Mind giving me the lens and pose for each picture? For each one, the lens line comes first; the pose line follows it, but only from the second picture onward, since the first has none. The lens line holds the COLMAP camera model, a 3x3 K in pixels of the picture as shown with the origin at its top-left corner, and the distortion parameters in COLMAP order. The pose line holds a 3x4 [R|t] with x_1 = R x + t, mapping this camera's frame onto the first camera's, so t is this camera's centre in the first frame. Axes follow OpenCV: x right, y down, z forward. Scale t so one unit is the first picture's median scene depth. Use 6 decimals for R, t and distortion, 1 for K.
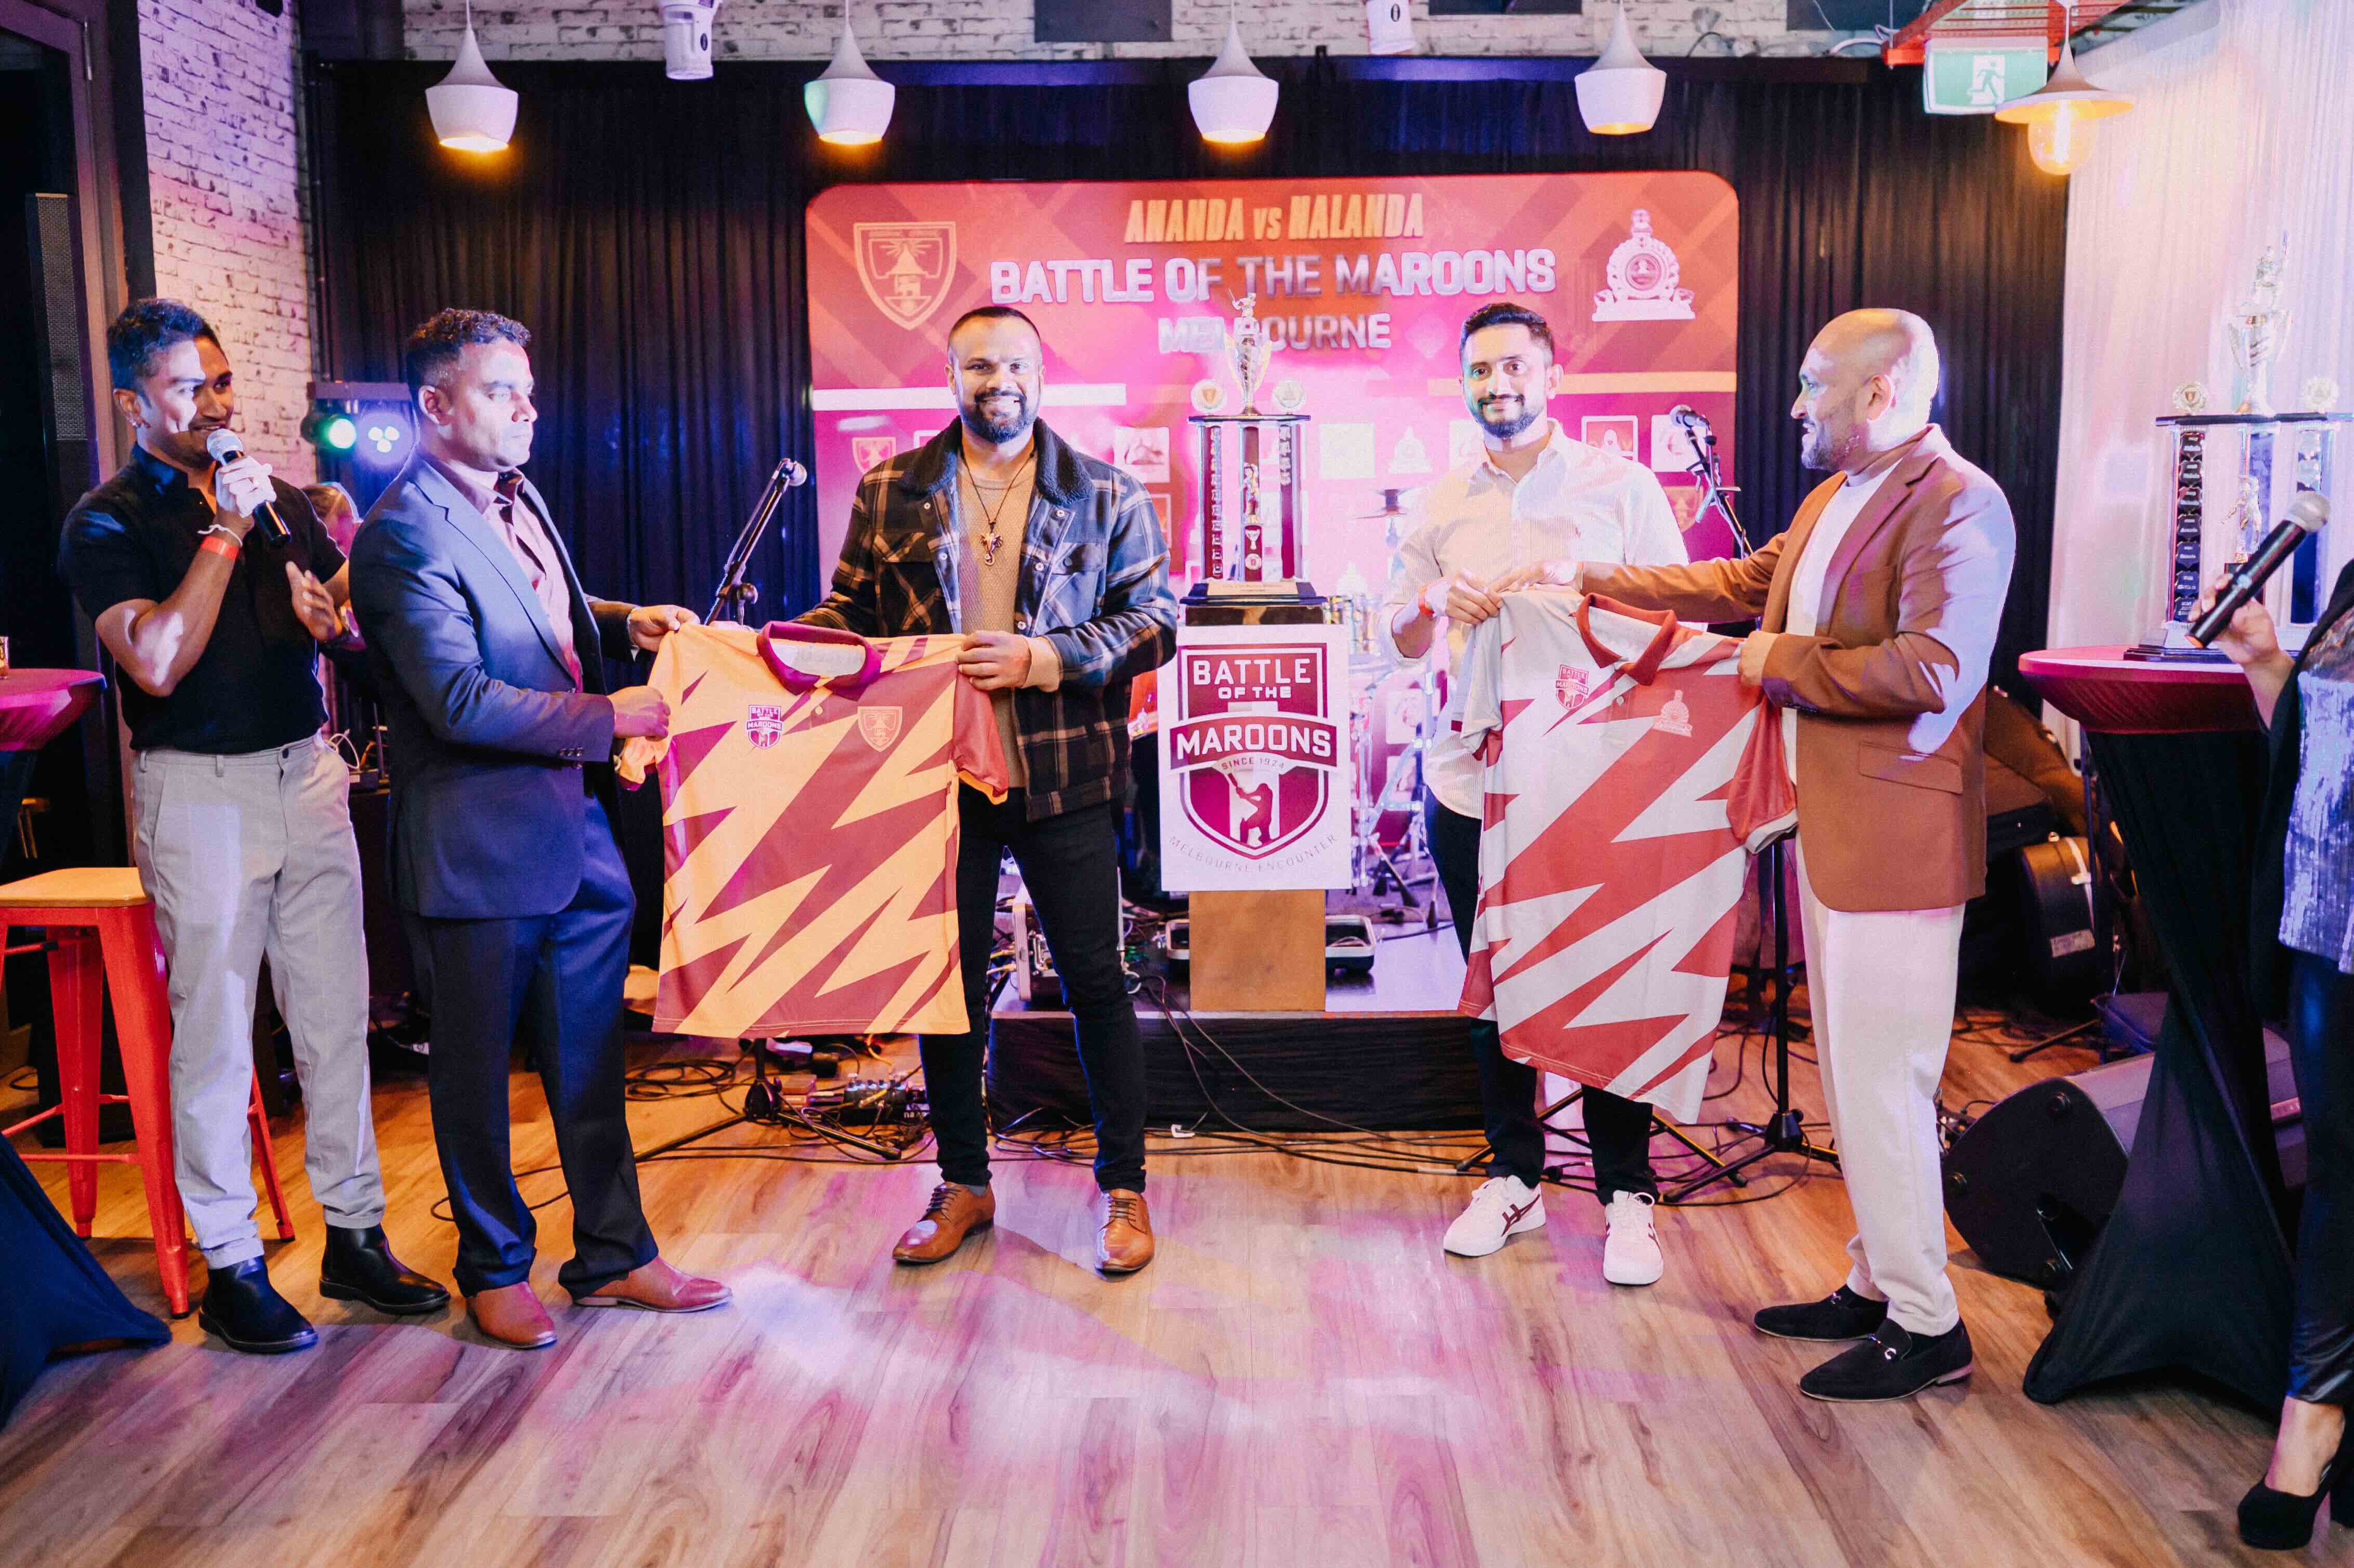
lens RADIAL K [[2157.9, 0, 1195.8], [0, 2157.9, 774.7], [0, 0, 1]] dist [-0.008415, 0.002934]
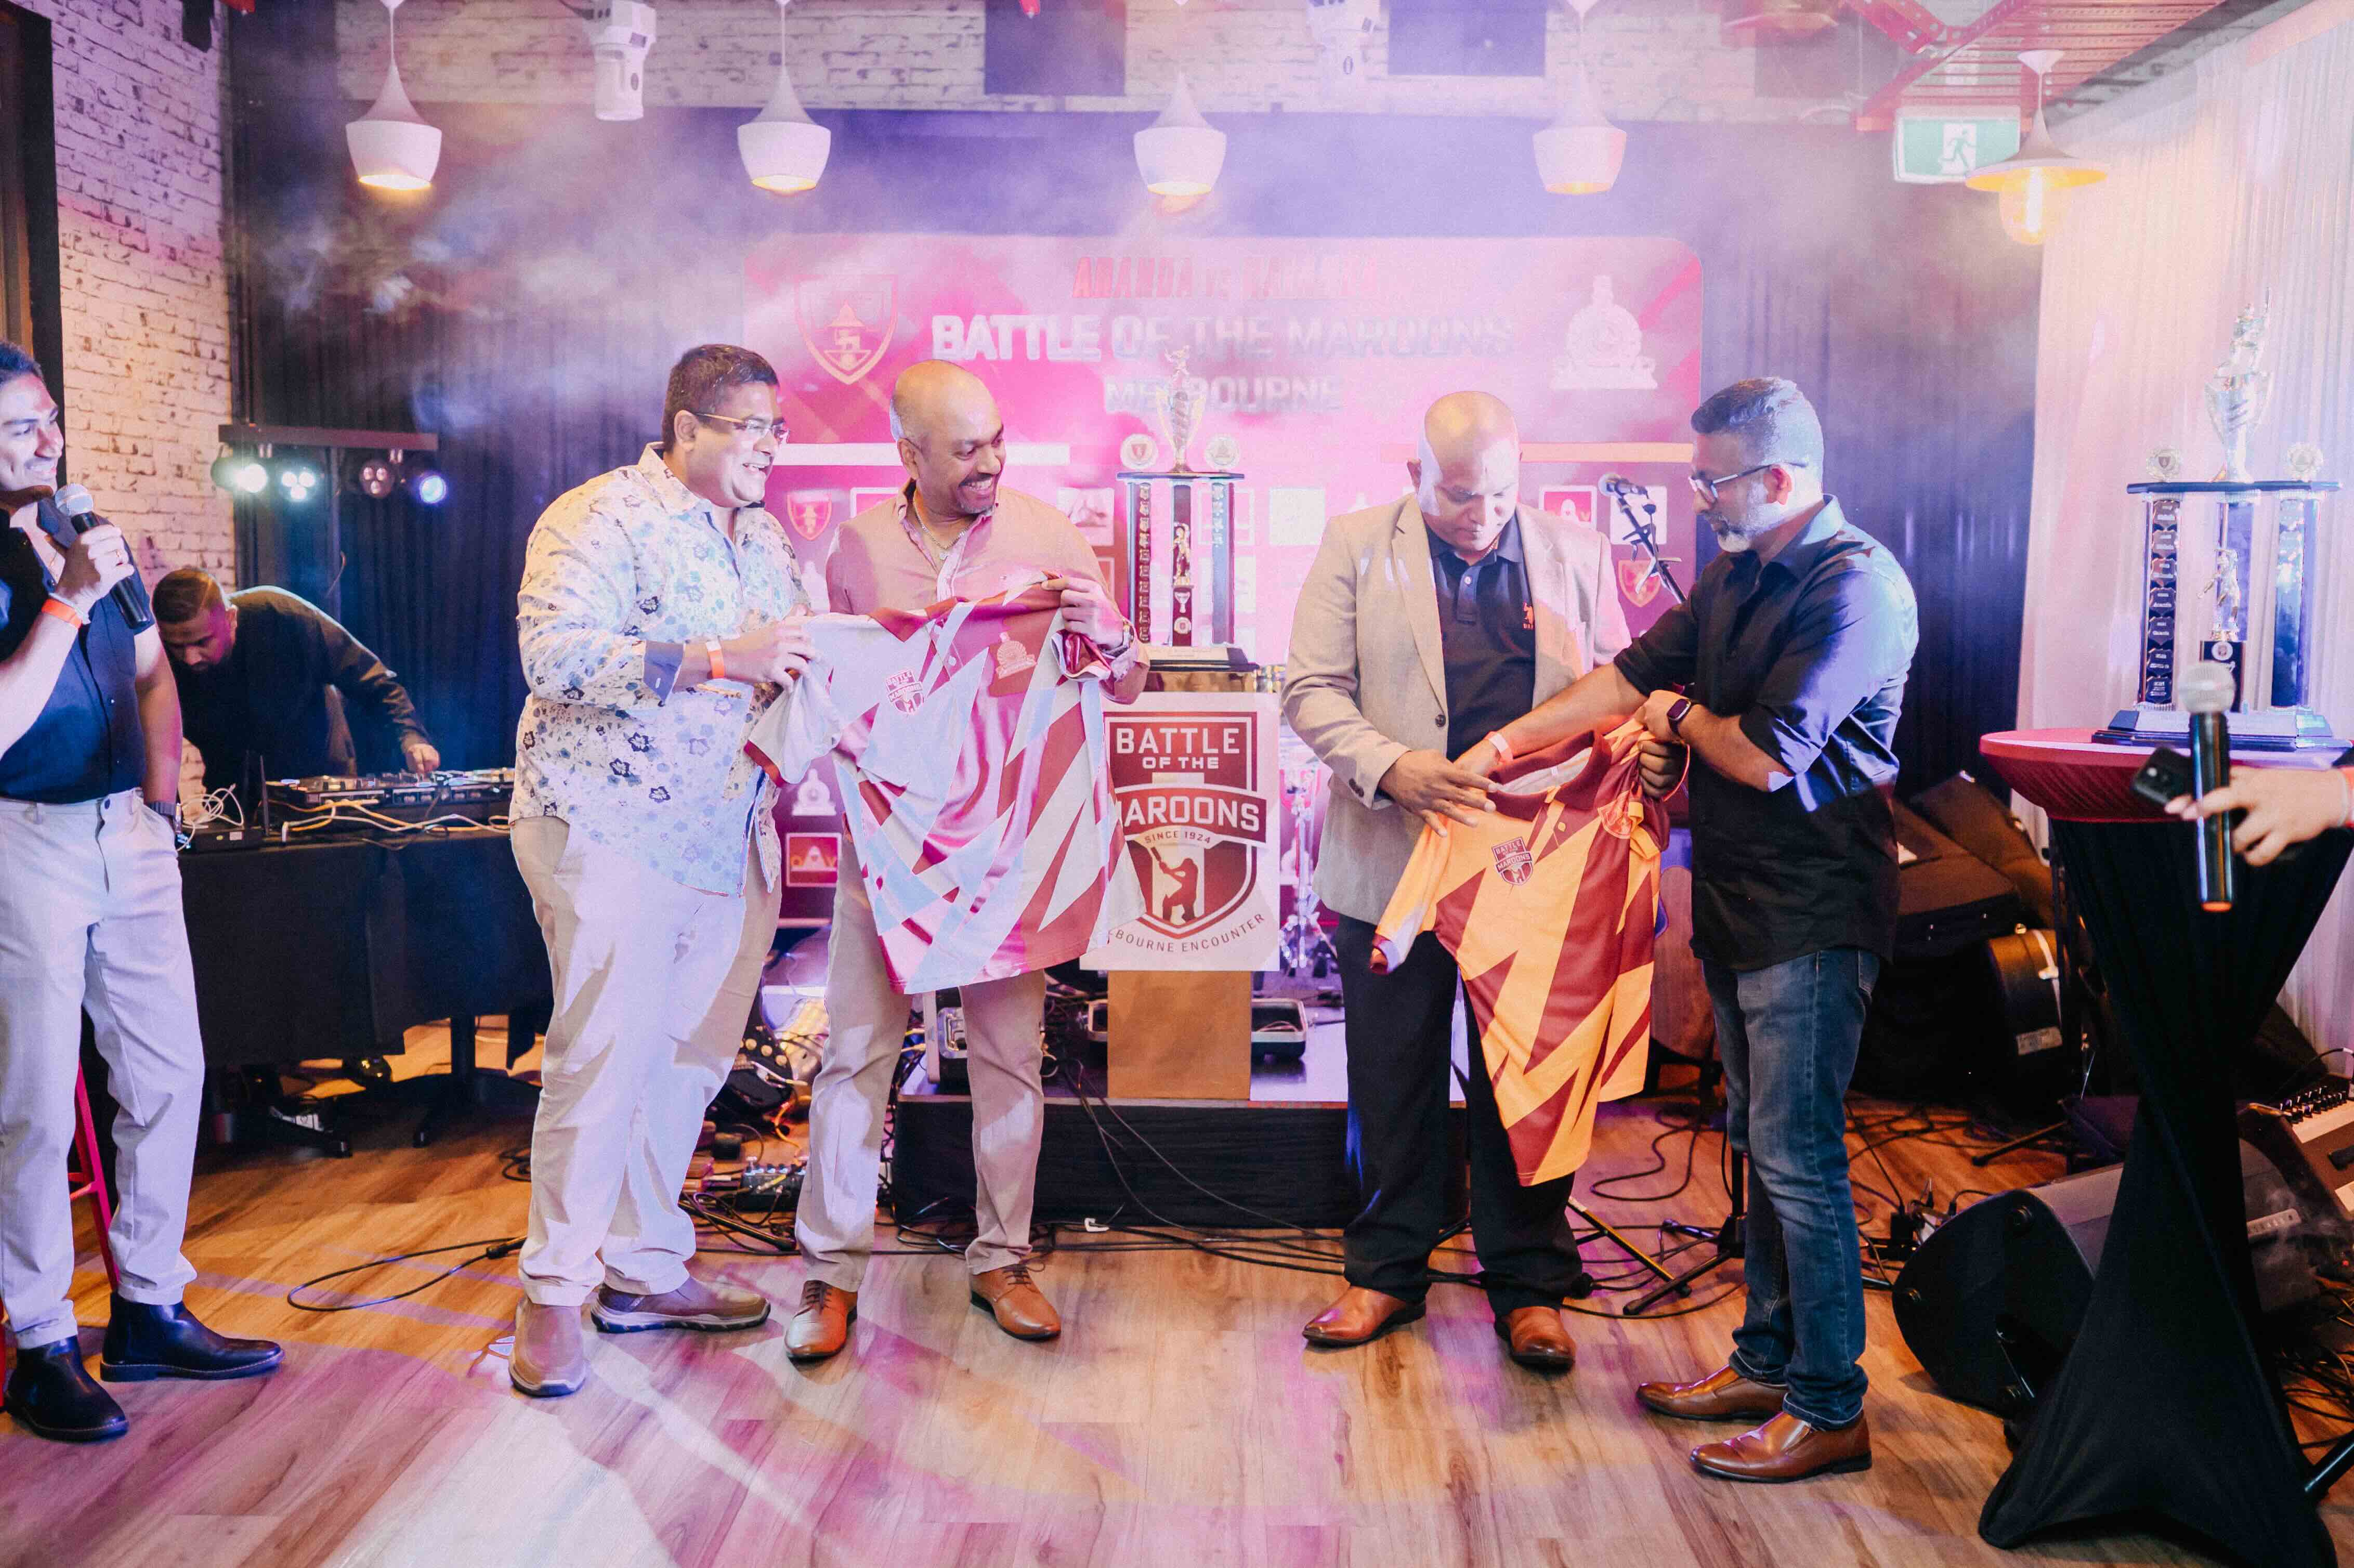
lens RADIAL K [[2161.7, 0, 1177.0], [0, 2161.7, 784.0], [0, 0, 1]] dist [-0.008053, 0.002057]
pose [[0.999827, 0.018344, 0.003213, 0.018342], [-0.018242, 0.999400, -0.029445, -0.000486], [-0.003751, 0.029382, 0.999561, 0.038944]]
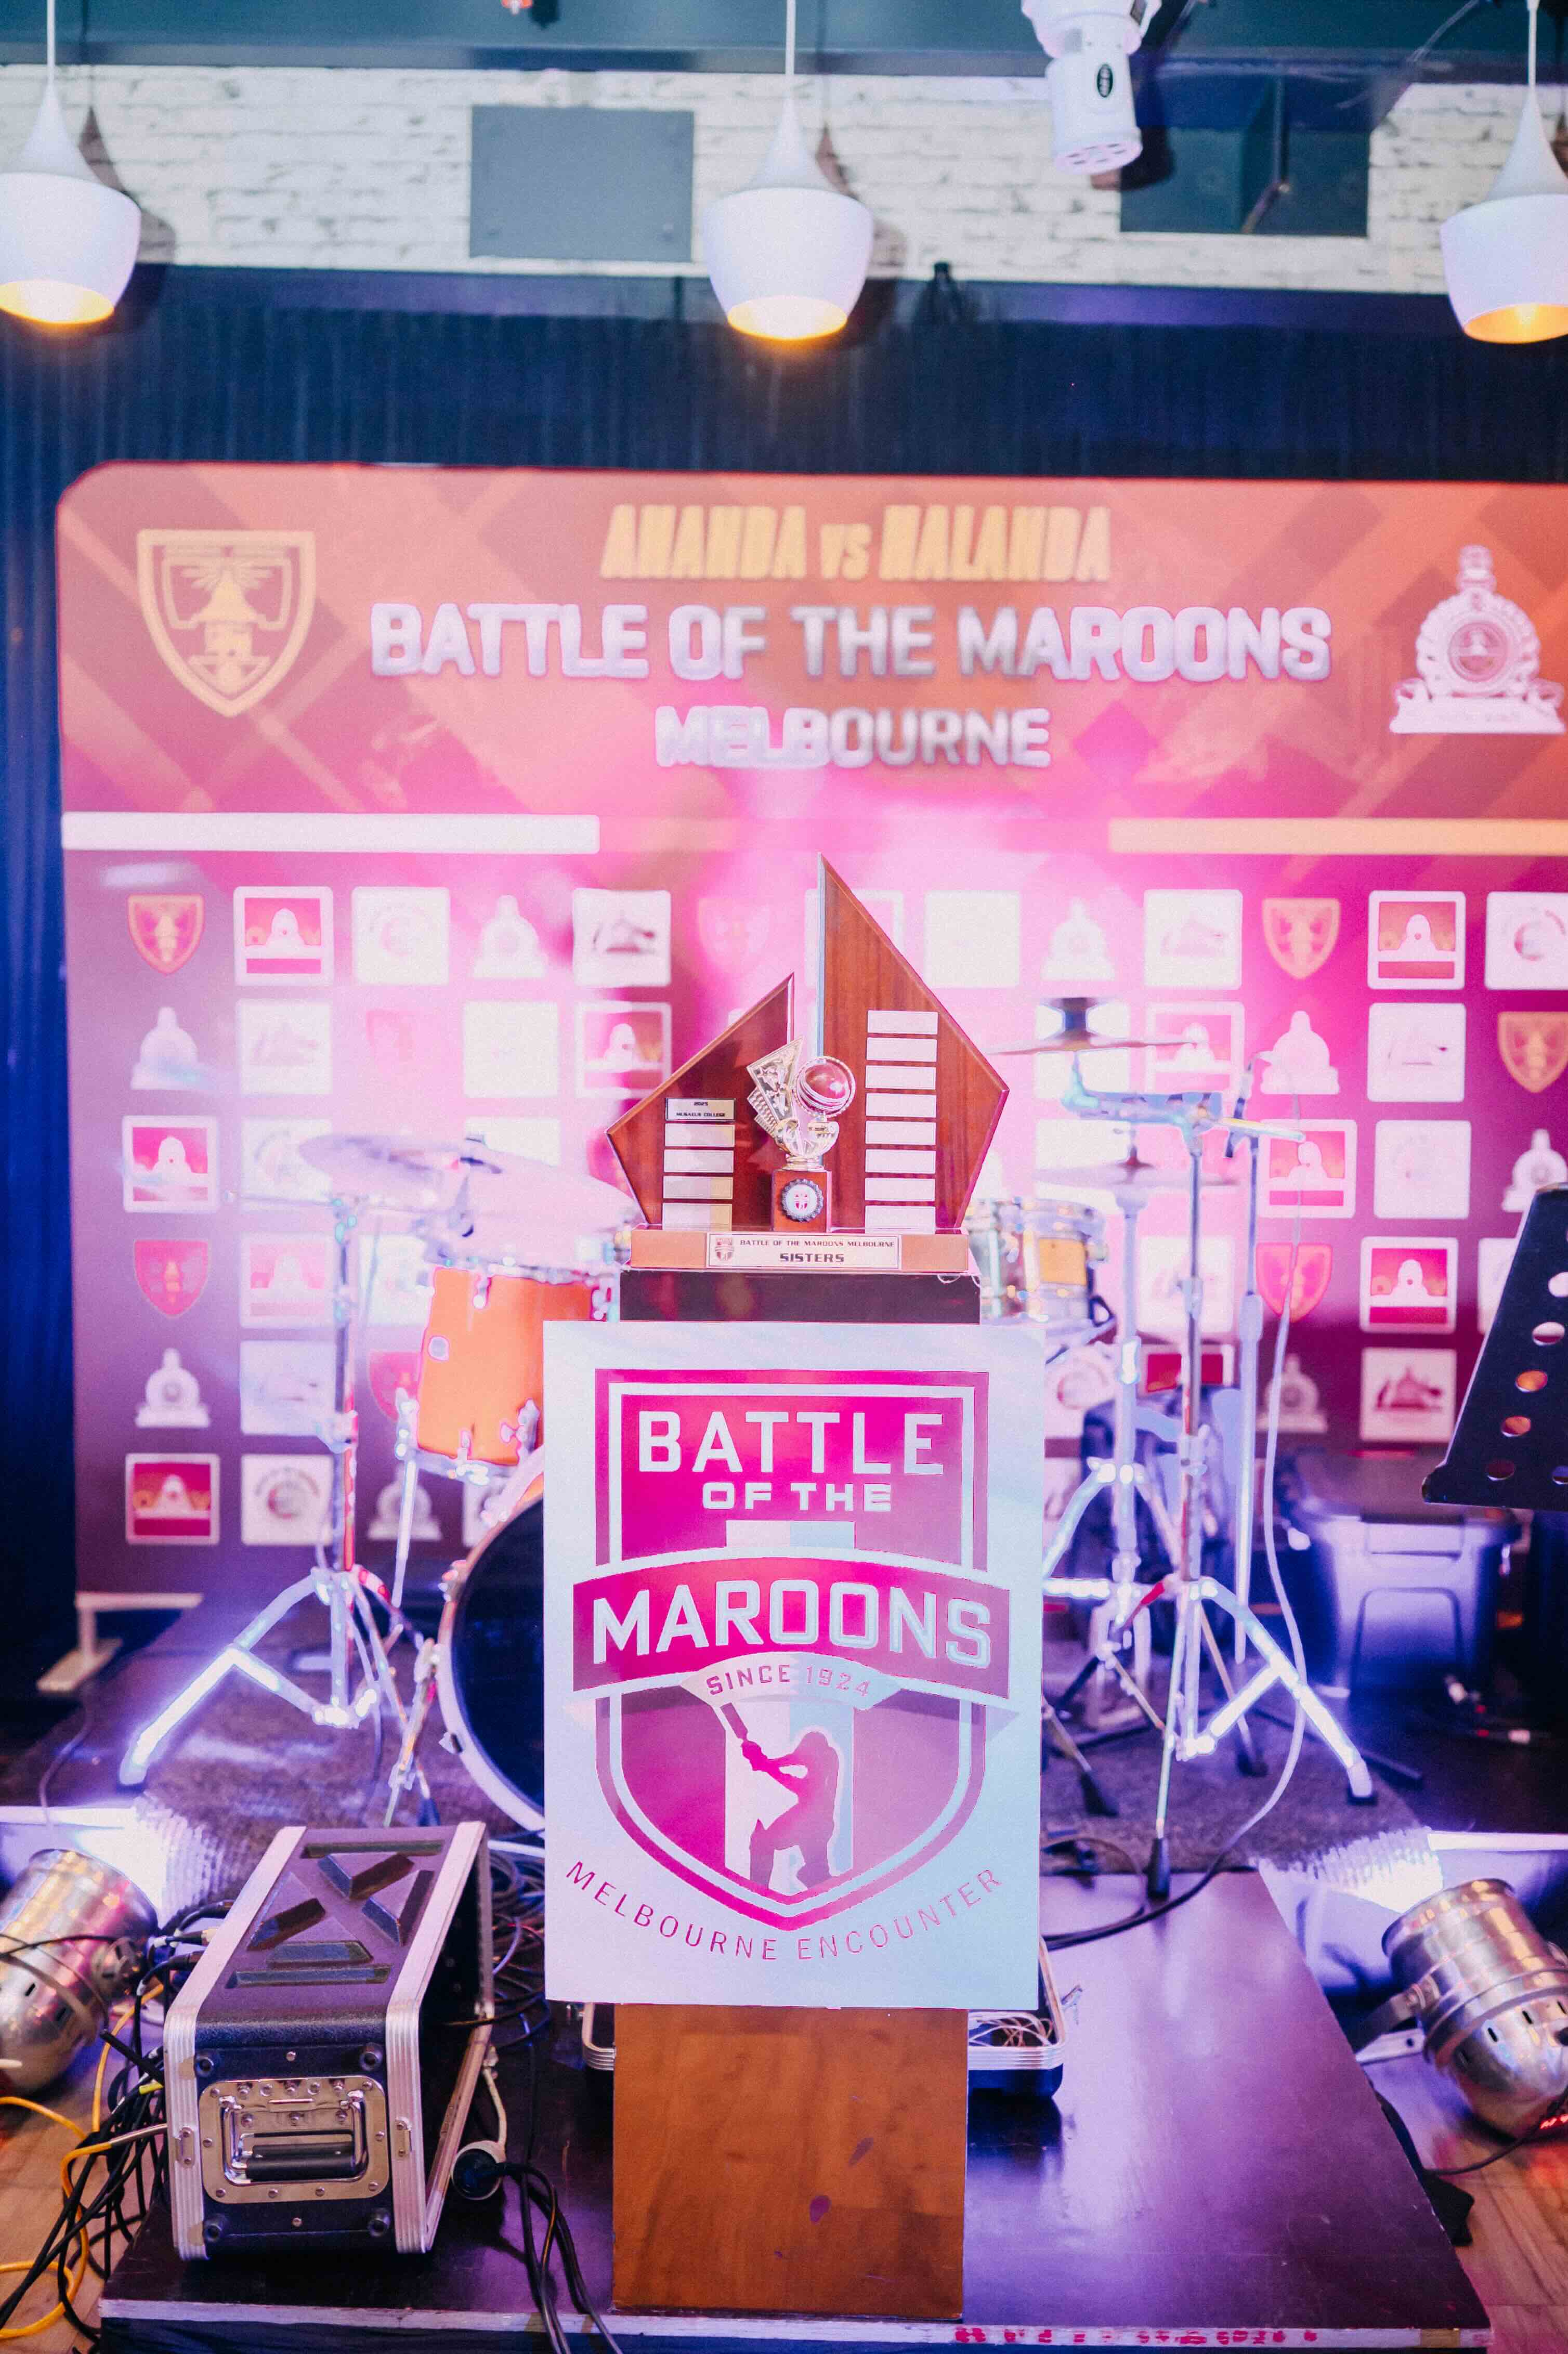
lens RADIAL K [[2217.0, 0, 784.0], [0, 2217.0, 1177.0], [0, 0, 1]] dist [-0.005604, -0.004658]
pose [[0.999628, 0.023672, 0.013523, 0.014765], [-0.022784, 0.997790, -0.062426, -0.056295], [-0.014971, 0.062094, 0.997958, 0.485967]]
